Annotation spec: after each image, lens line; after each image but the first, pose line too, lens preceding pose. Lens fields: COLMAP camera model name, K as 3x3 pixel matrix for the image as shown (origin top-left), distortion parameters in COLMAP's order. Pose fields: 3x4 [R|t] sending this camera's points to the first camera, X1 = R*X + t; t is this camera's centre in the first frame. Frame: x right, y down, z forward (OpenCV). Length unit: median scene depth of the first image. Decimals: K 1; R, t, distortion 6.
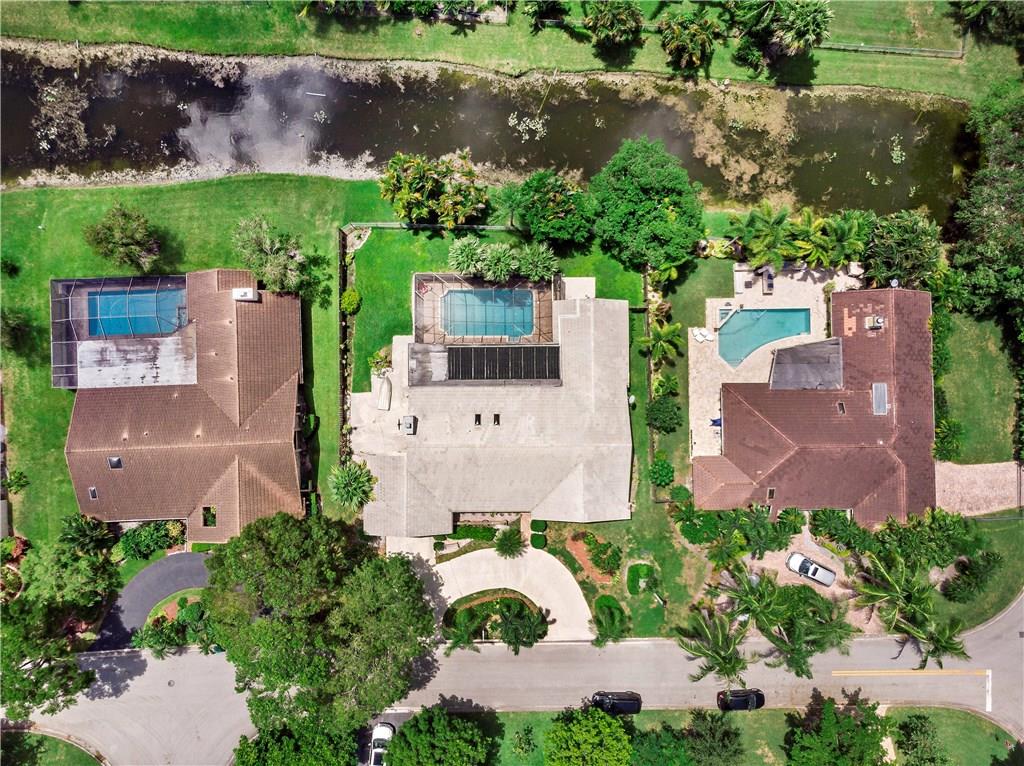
lens RADIAL K [[750.7, 0, 512.0], [0, 750.7, 383.0], [0, 0, 1]] dist [-0.008638, -0.001999]
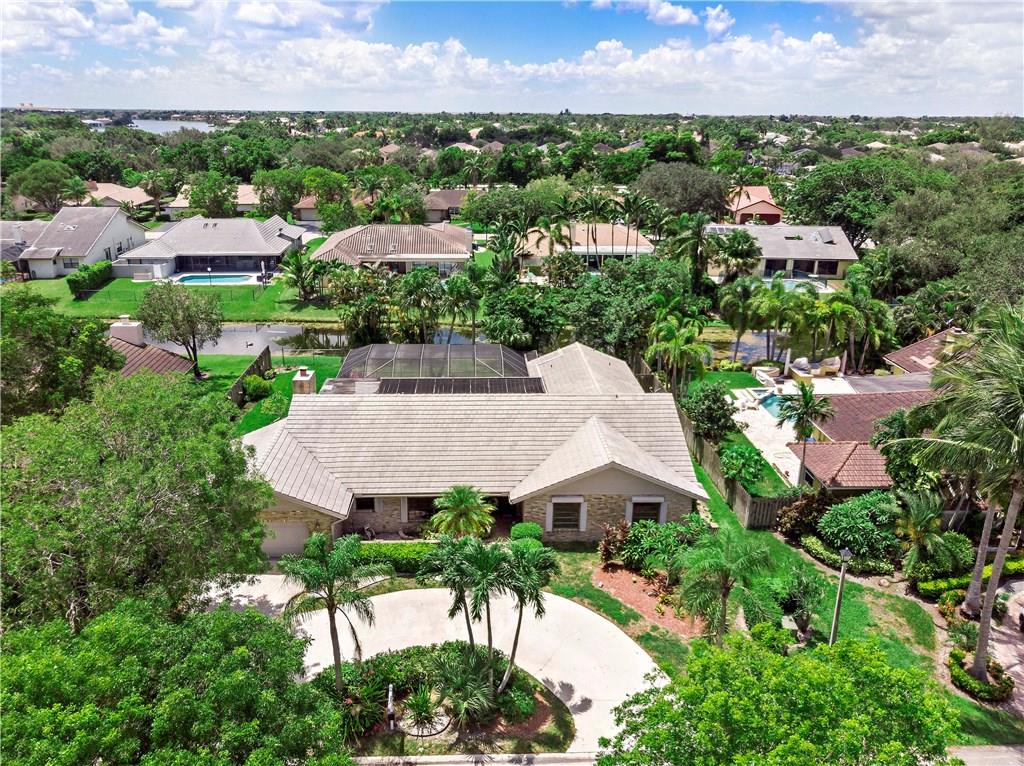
lens RADIAL K [[750.7, 0, 512.0], [0, 750.7, 383.0], [0, 0, 1]] dist [-0.008638, -0.001999]
pose [[0.999146, -0.018078, 0.037162, 0.009428], [0.041182, 0.360603, -0.931810, 0.597665], [0.003445, 0.932544, 0.361039, 0.730099]]
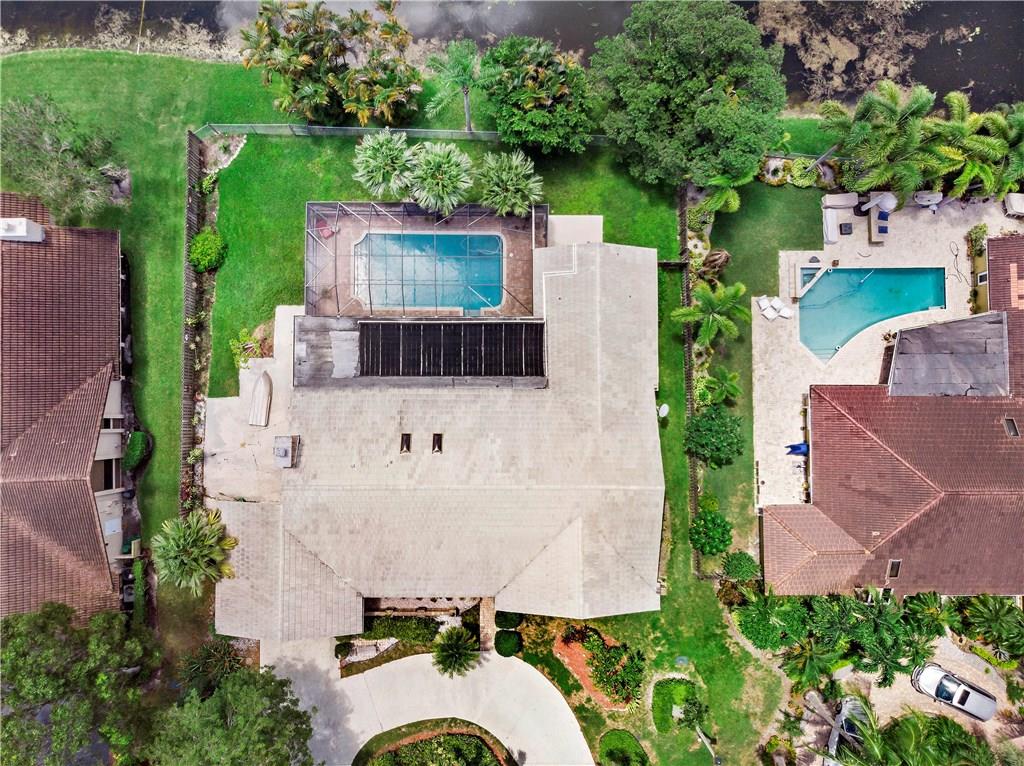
lens RADIAL K [[750.7, 0, 512.0], [0, 750.7, 383.0], [0, 0, 1]] dist [-0.008638, -0.001999]
pose [[0.999975, 0.006733, 0.001972, 0.035758], [-0.006685, 0.999710, -0.023156, 0.013900], [-0.002127, 0.023142, 0.999730, 0.384284]]
